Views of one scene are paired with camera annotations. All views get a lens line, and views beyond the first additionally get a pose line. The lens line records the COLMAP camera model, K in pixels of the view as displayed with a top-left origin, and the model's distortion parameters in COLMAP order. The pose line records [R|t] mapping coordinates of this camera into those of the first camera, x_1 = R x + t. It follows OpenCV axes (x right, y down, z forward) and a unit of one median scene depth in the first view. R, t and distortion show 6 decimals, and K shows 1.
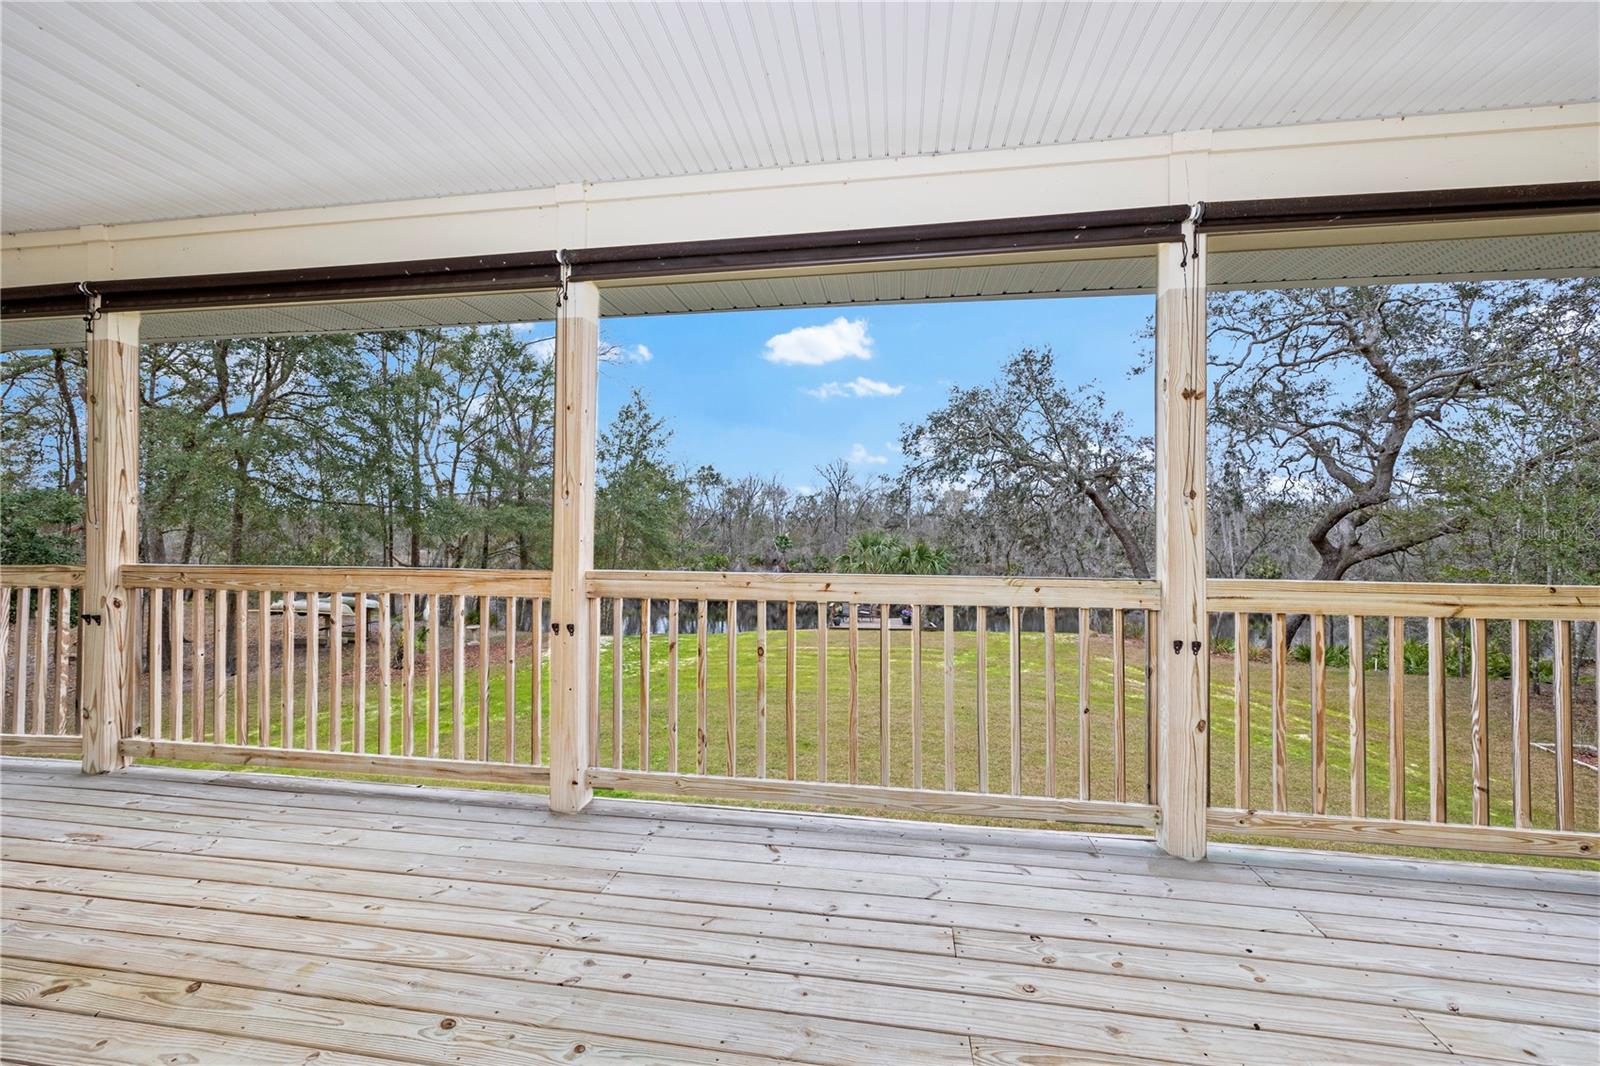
lens RADIAL K [[604.1, 0, 794.6], [0, 604.1, 530.0], [0, 0, 1]] dist [0.003222, 0.000316]
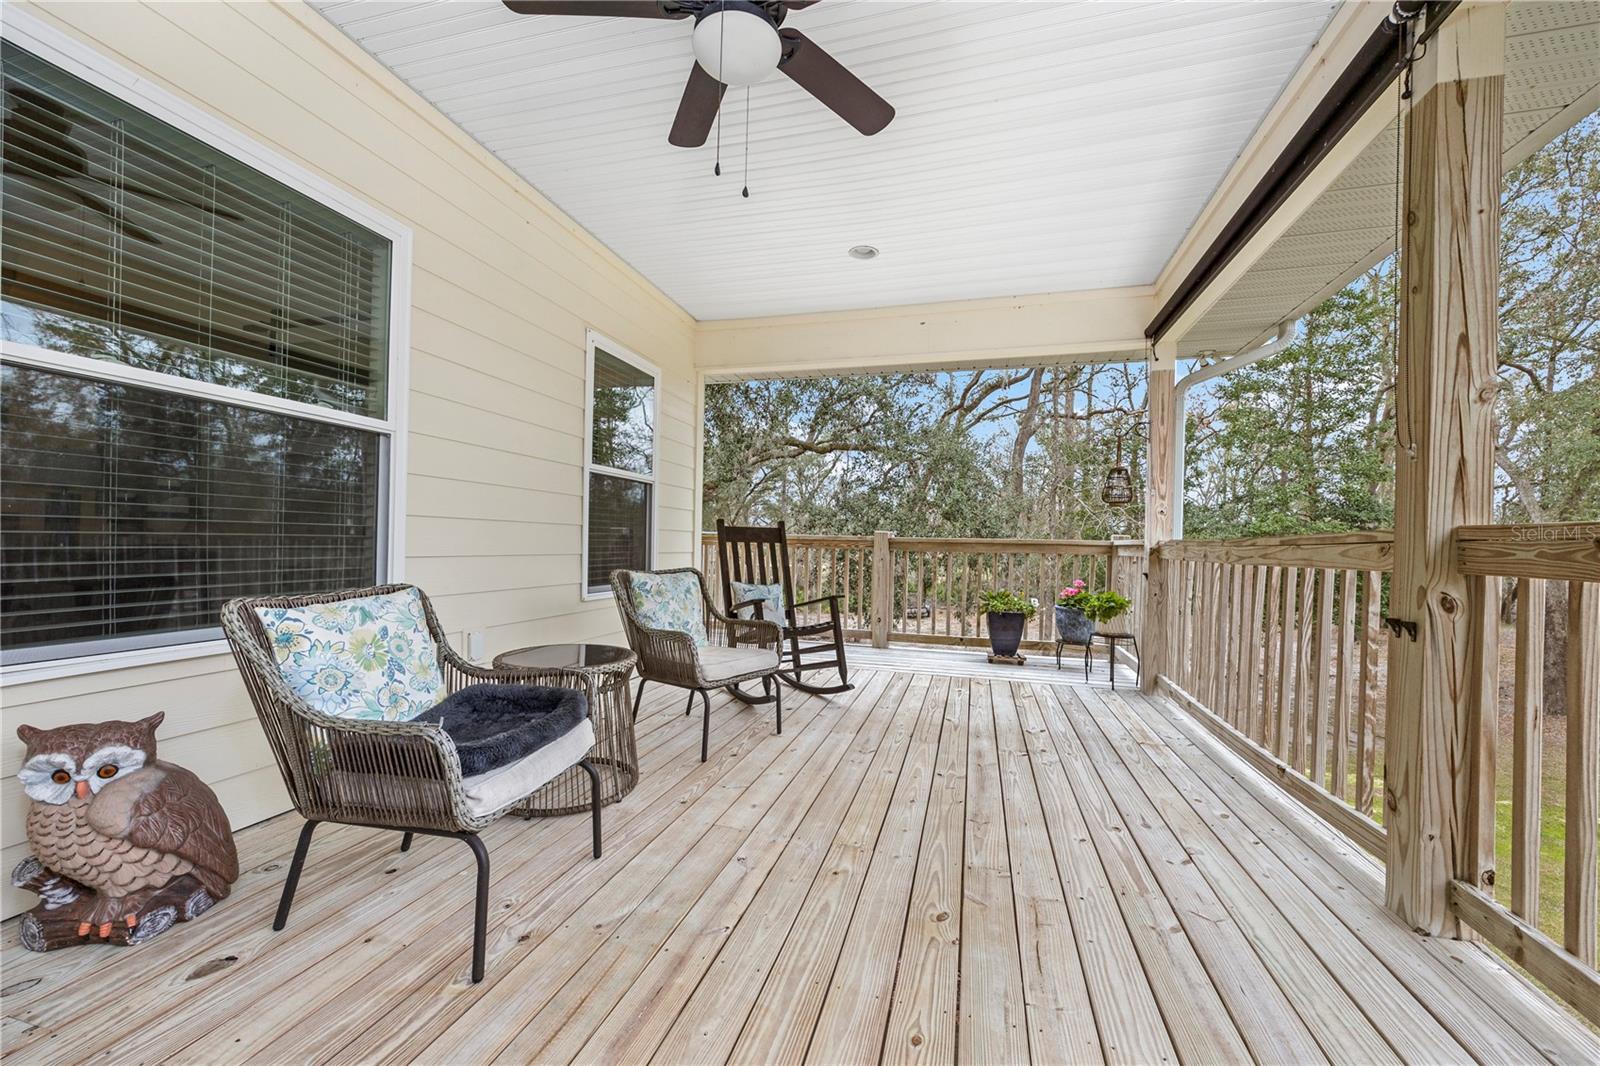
lens RADIAL K [[604.1, 0, 795.9], [0, 604.1, 539.2], [0, 0, 1]] dist [0.003222, 0.000316]
pose [[-0.134934, -0.009265, -0.990811, -0.549039], [-0.018030, 0.999814, -0.006894, 0.080991], [0.990691, 0.016934, -0.135076, 0.535228]]
